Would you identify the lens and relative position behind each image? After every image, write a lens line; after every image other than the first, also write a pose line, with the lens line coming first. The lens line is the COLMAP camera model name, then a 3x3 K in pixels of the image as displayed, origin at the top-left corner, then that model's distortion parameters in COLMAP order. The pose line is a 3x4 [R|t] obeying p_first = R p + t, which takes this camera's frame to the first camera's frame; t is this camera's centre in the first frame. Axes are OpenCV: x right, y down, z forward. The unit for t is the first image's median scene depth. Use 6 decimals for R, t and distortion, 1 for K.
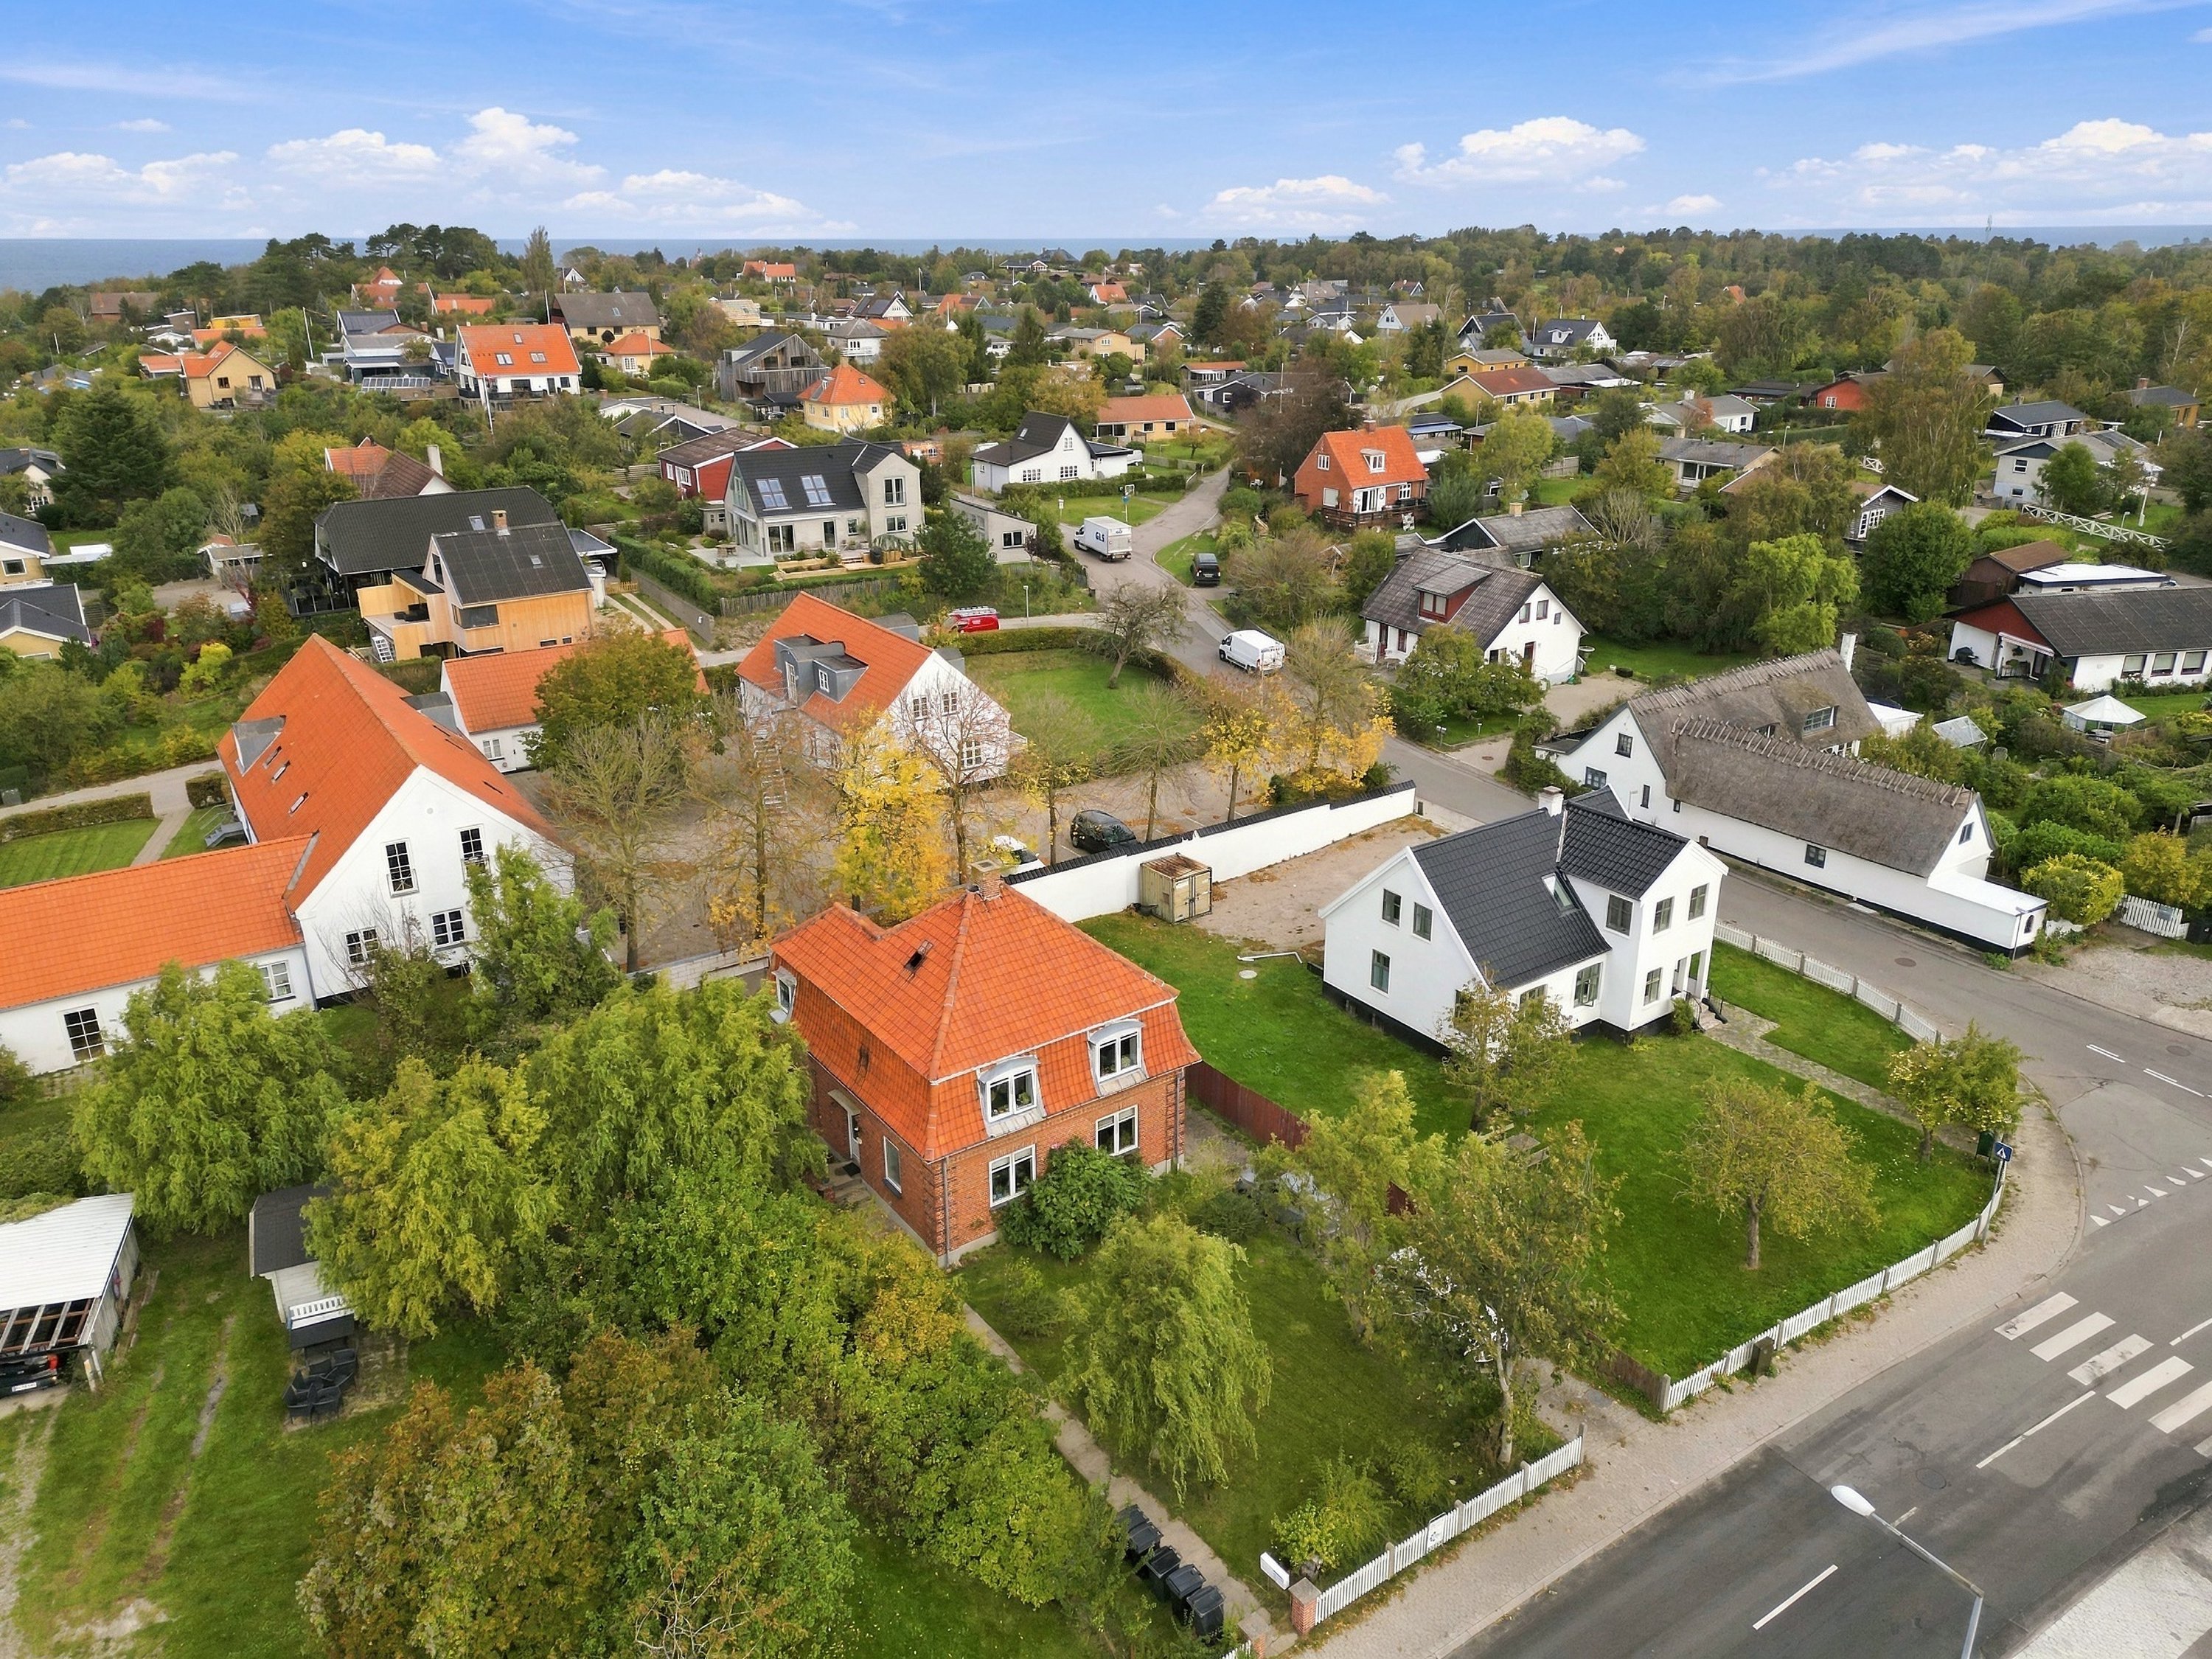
lens RADIAL K [[1508.3, 0, 1131.3], [0, 1508.3, 838.3], [0, 0, 1]] dist [0.087995, -0.080433]
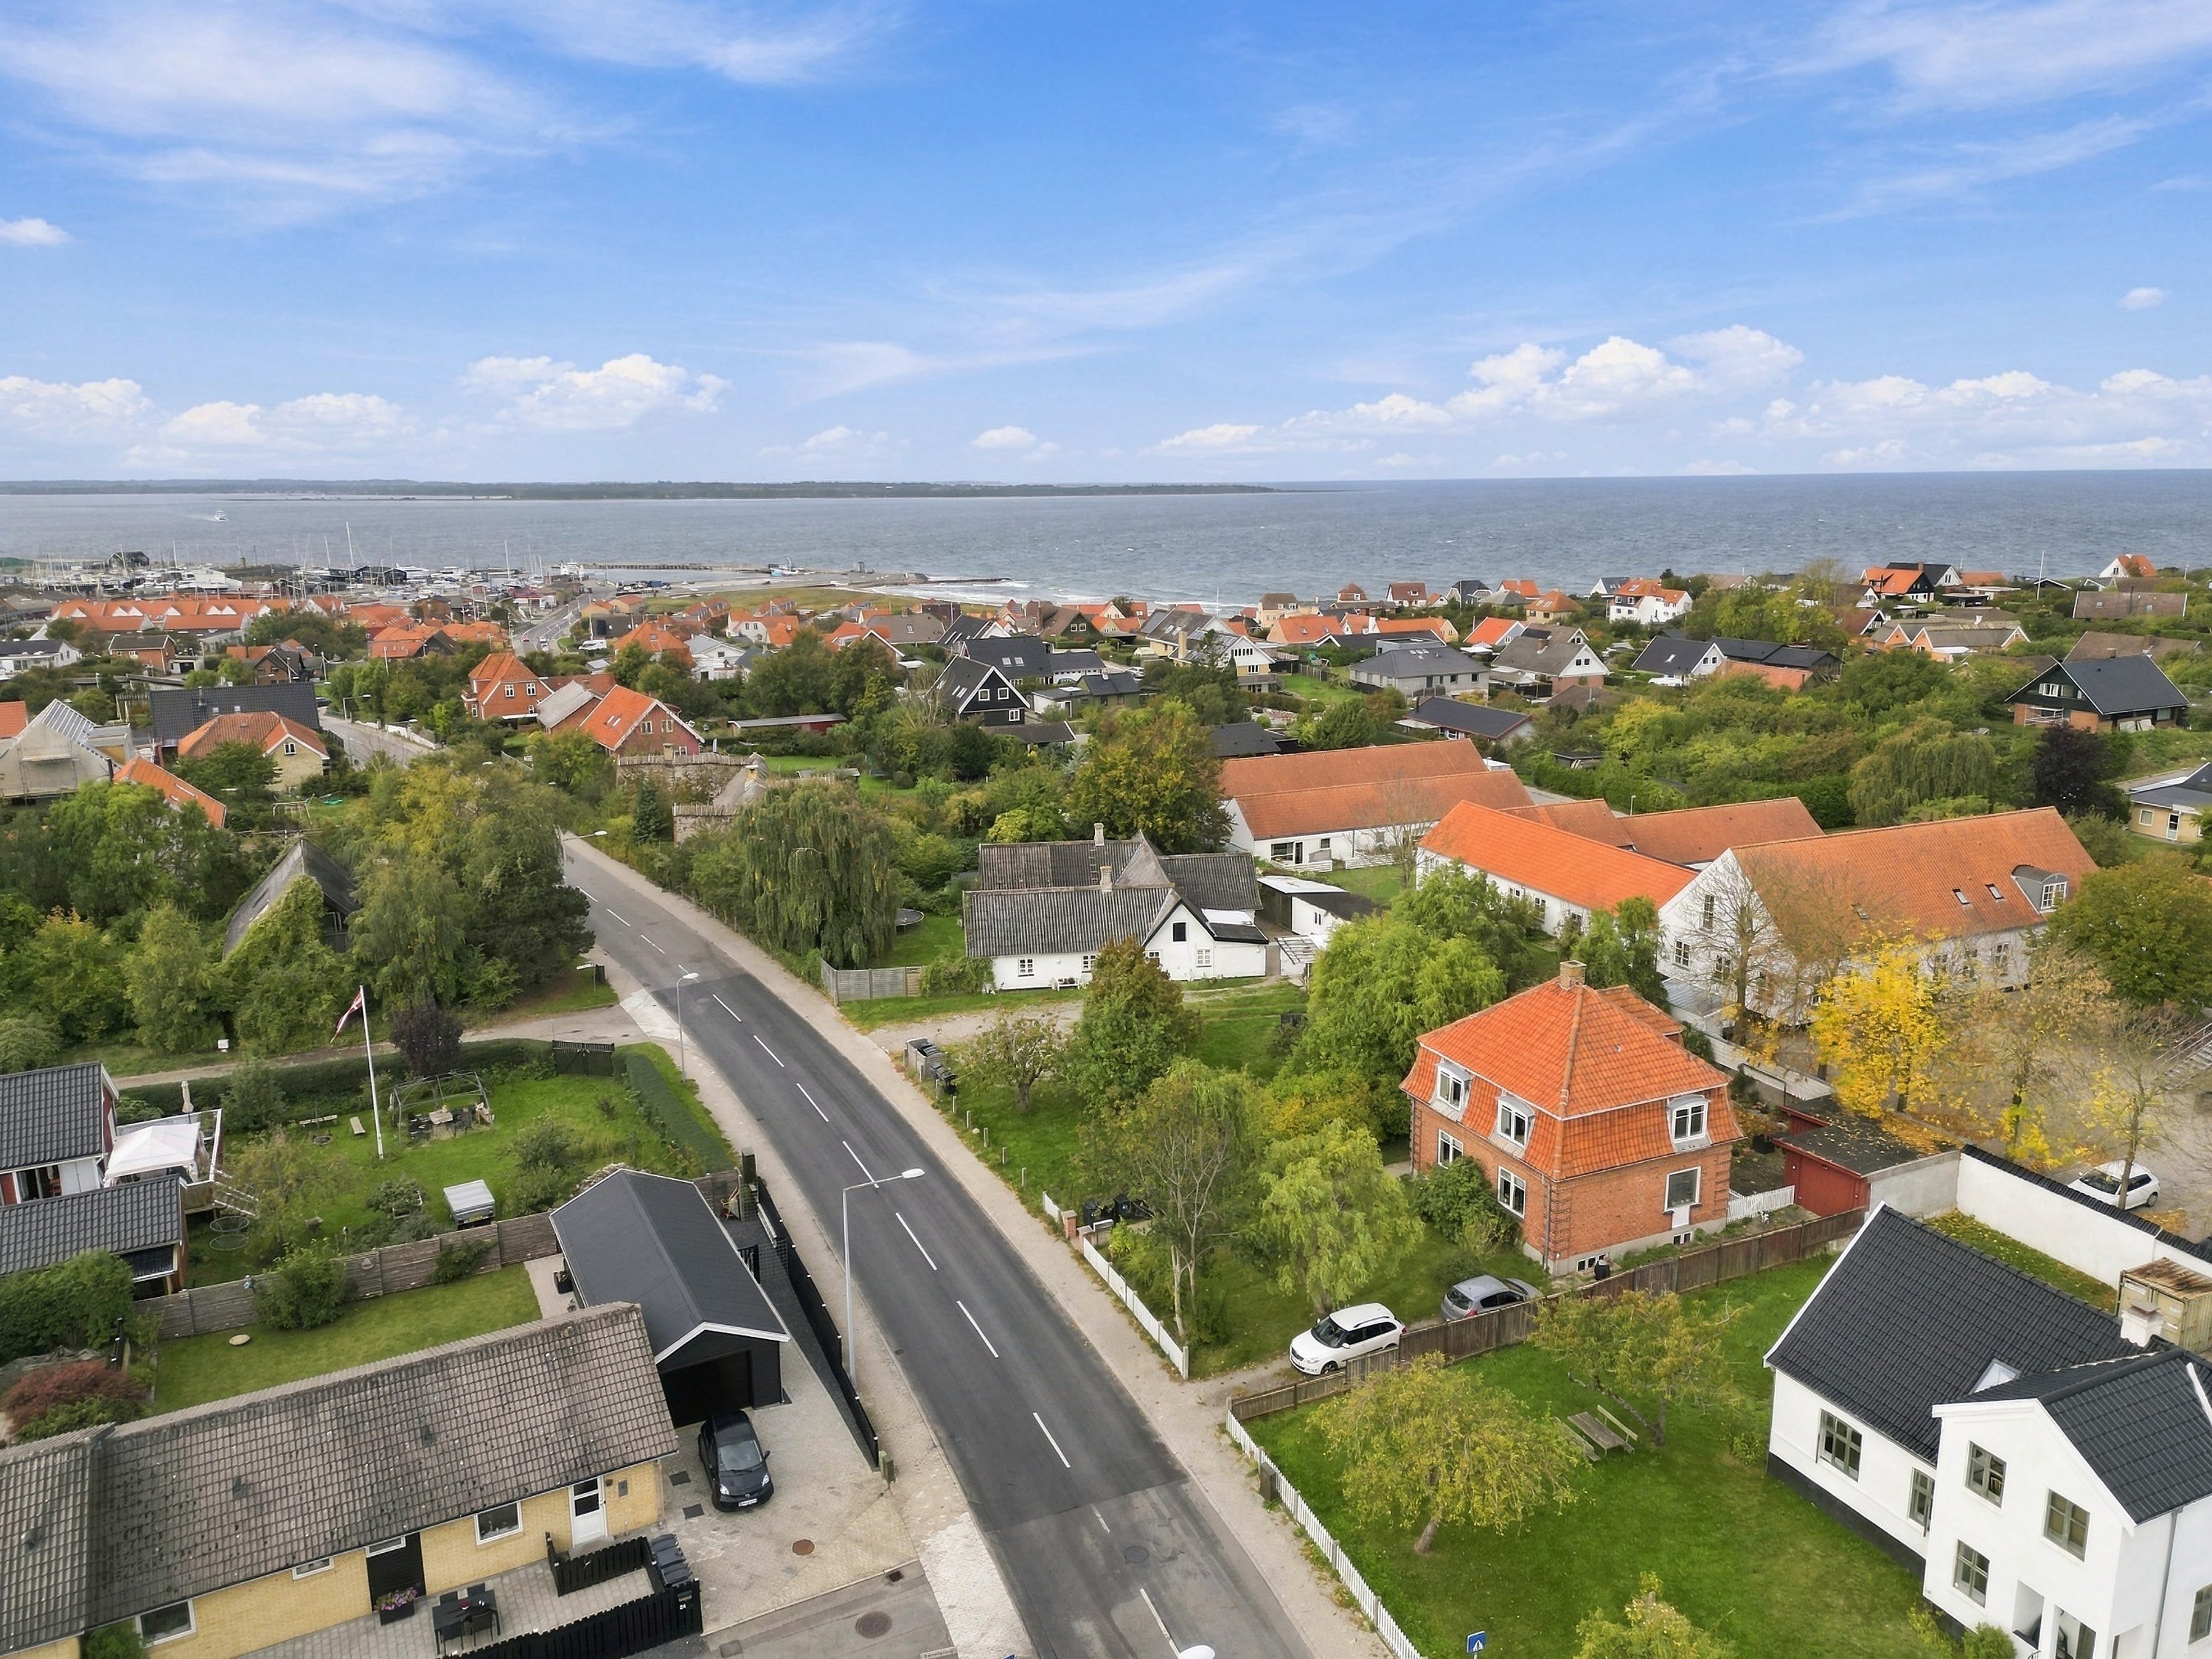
lens RADIAL K [[1544.7, 0, 1113.0], [0, 1544.7, 827.4], [0, 0, 1]] dist [0.098157, -0.112288]
pose [[-0.186024, 0.223569, -0.956772, 0.733701], [-0.352016, 0.893964, 0.277334, -0.189927], [0.917322, 0.388389, -0.087599, 0.419597]]
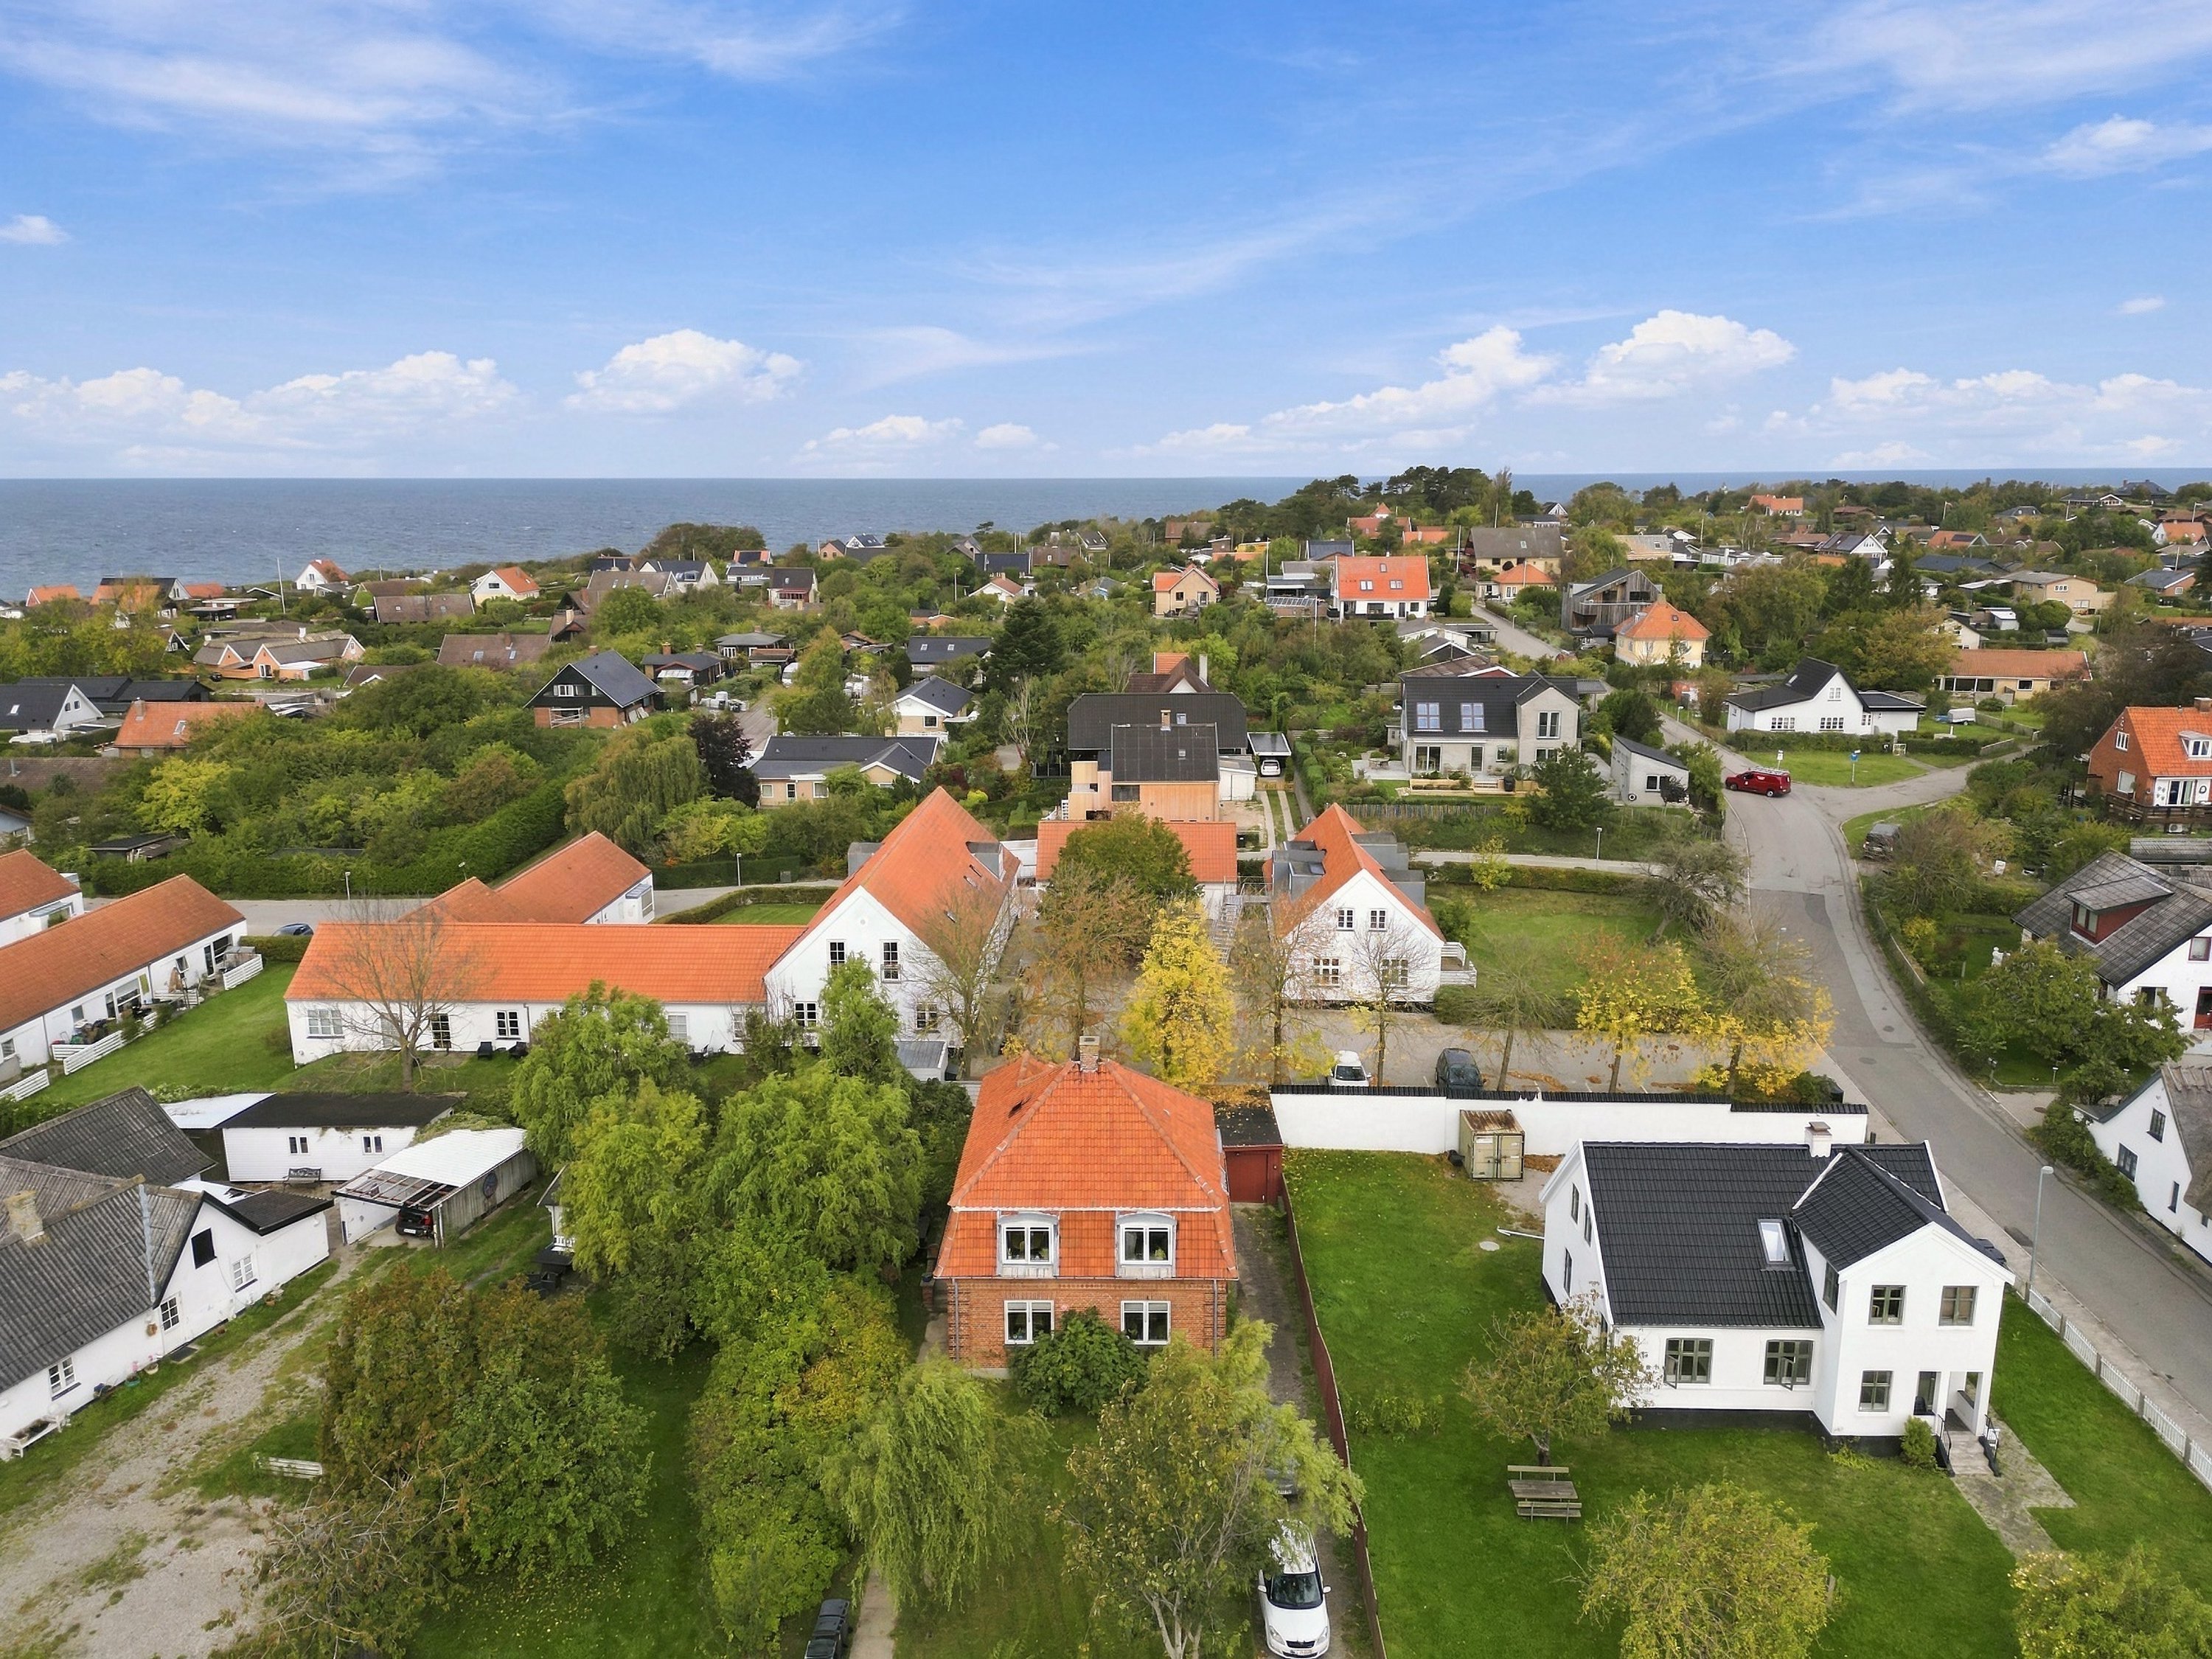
lens RADIAL K [[1533.2, 0, 1136.6], [0, 1533.2, 830.5], [0, 0, 1]] dist [0.097867, -0.110506]
pose [[0.808182, 0.136198, -0.572968, 0.333566], [-0.218288, 0.972870, -0.076642, -0.031781], [0.546985, 0.187013, 0.815986, 0.035810]]
